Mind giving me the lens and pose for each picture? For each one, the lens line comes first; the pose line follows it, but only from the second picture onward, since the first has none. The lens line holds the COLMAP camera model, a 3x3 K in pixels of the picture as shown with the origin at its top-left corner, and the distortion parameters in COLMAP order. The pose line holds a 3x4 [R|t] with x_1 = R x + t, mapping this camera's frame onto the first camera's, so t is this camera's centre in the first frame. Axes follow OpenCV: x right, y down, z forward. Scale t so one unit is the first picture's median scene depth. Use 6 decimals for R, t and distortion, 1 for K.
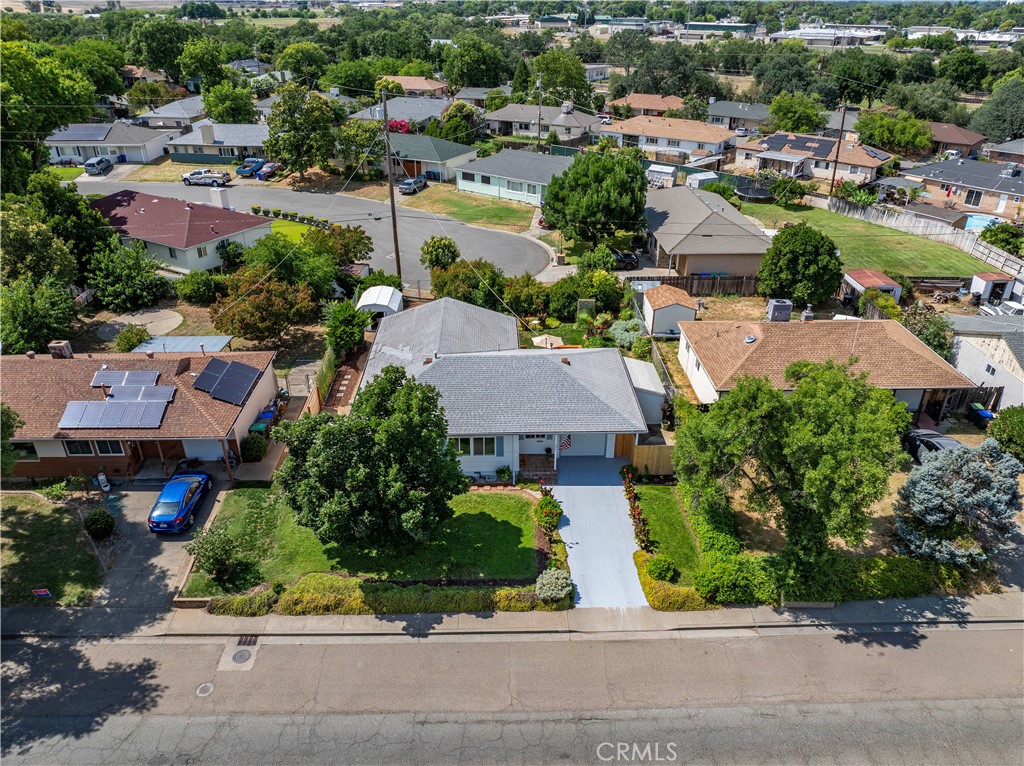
lens RADIAL K [[719.3, 0, 516.7], [0, 719.3, 377.8], [0, 0, 1]] dist [-0.038296, -0.006985]
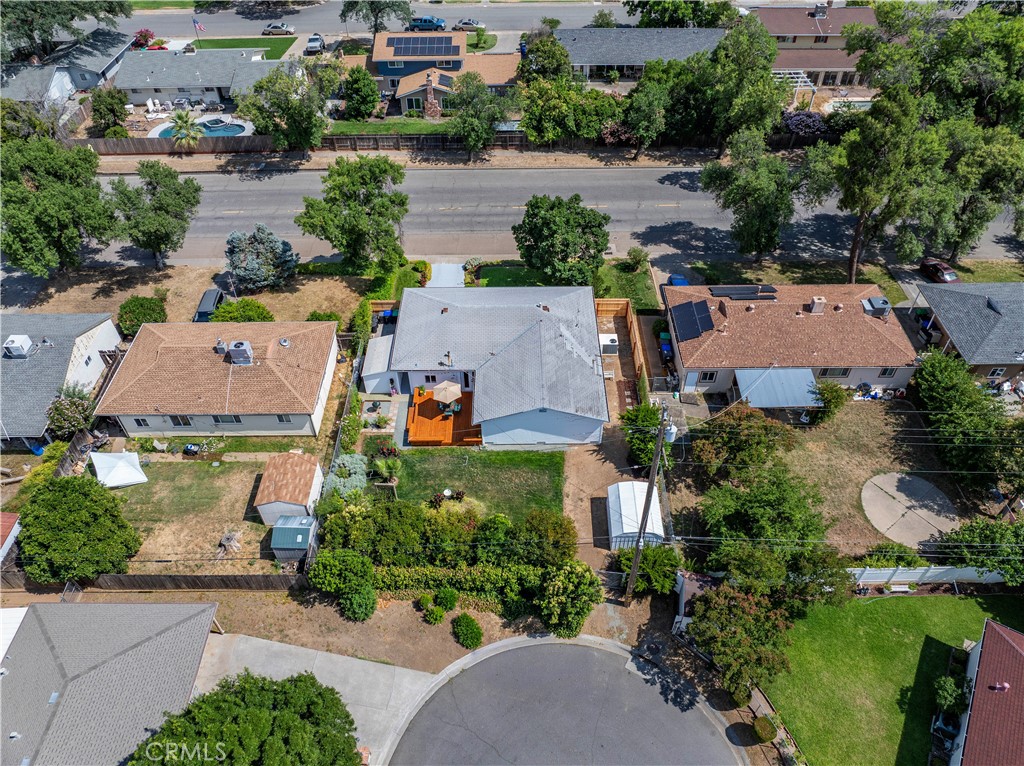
lens RADIAL K [[719.3, 0, 516.7], [0, 719.3, 377.8], [0, 0, 1]] dist [-0.038296, -0.006985]
pose [[-0.999439, -0.028680, 0.017320, -0.068541], [0.007948, 0.299240, 0.954145, -0.920055], [-0.032547, 0.953747, -0.298844, 1.102521]]
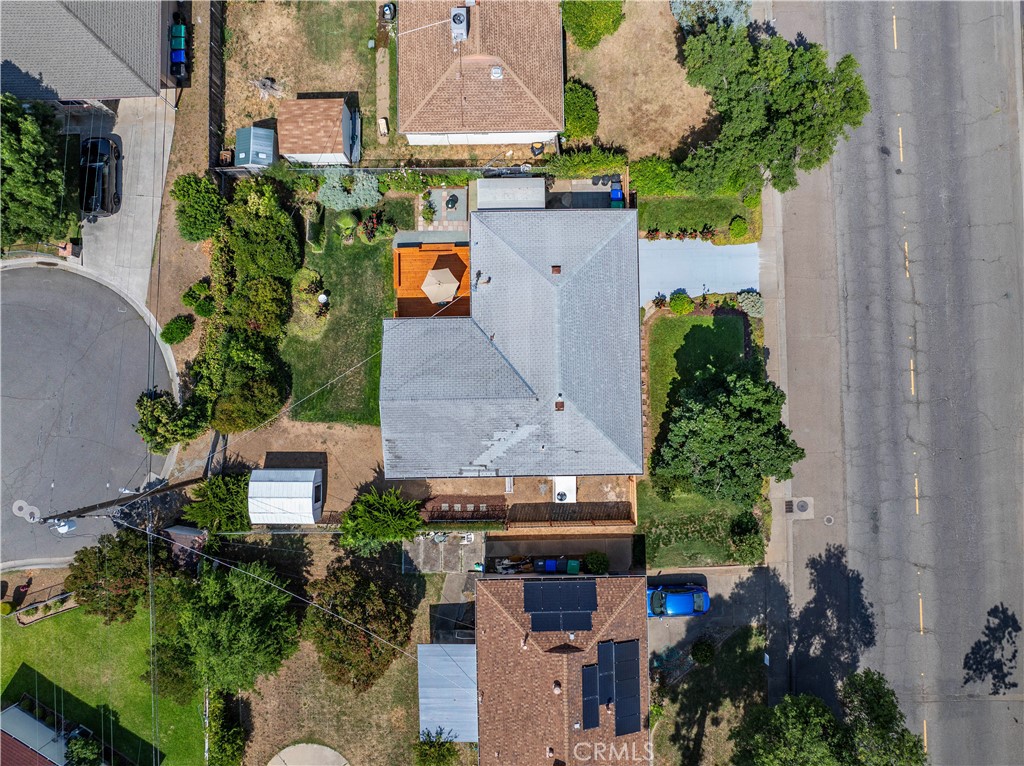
lens RADIAL K [[719.3, 0, 516.7], [0, 719.3, 377.8], [0, 0, 1]] dist [-0.038296, -0.006985]
pose [[0.020789, -0.999416, 0.027113, -0.080554], [0.458250, 0.033628, 0.888187, -0.673786], [-0.888580, -0.006040, 0.458682, 0.428764]]
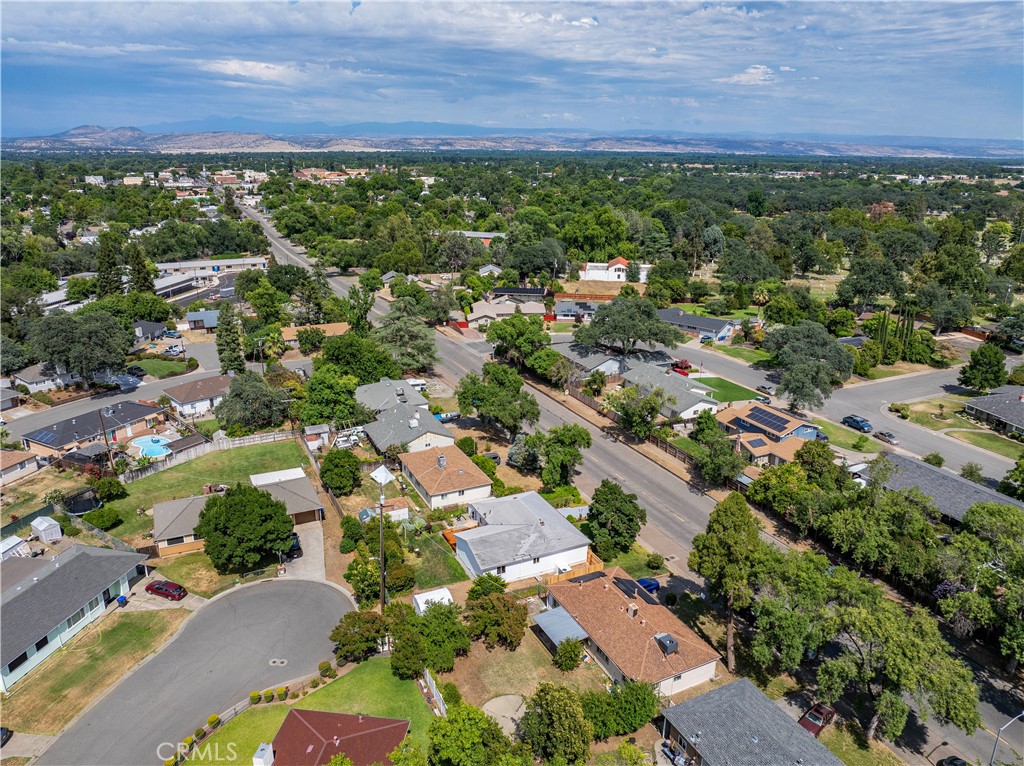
lens RADIAL K [[719.3, 0, 516.7], [0, 719.3, 377.8], [0, 0, 1]] dist [-0.038296, -0.006985]
pose [[-0.402016, -0.290199, 0.868428, -1.373304], [0.418109, 0.785608, 0.456076, -1.034324], [-0.814597, 0.546447, -0.194492, 0.899857]]
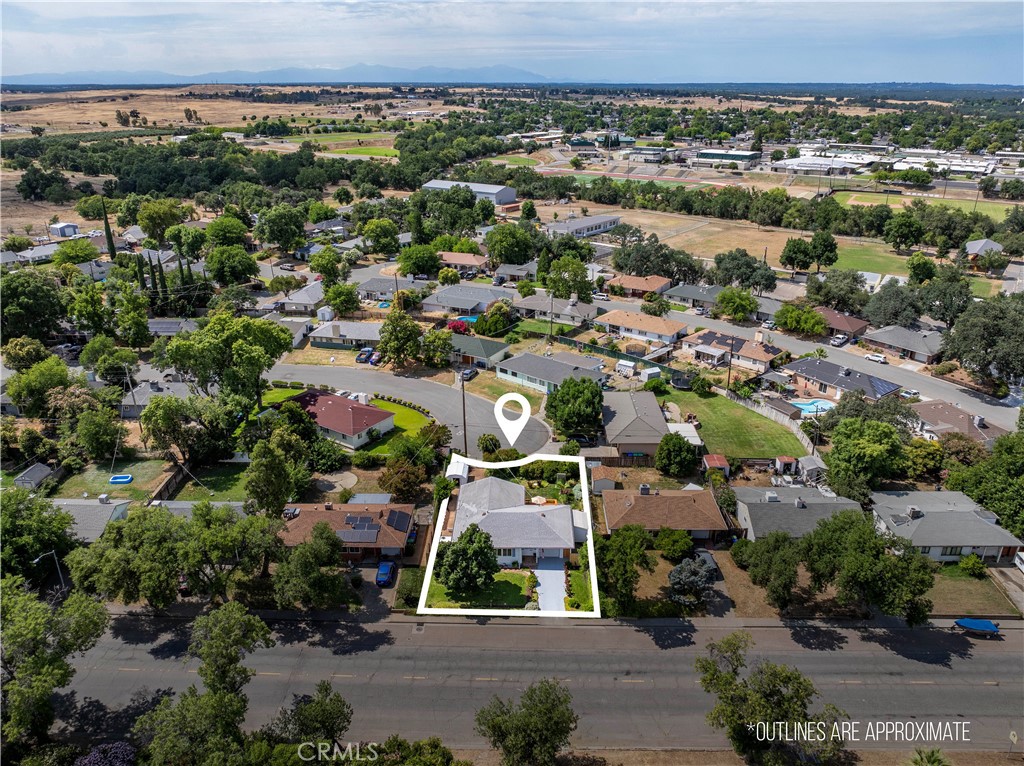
lens RADIAL K [[719.3, 0, 516.7], [0, 719.3, 377.8], [0, 0, 1]] dist [-0.038296, -0.006985]
pose [[0.998796, 0.011568, -0.047671, 0.063696], [-0.016379, 0.994670, -0.101796, -0.164716], [0.046239, 0.102454, 0.993662, -0.983392]]
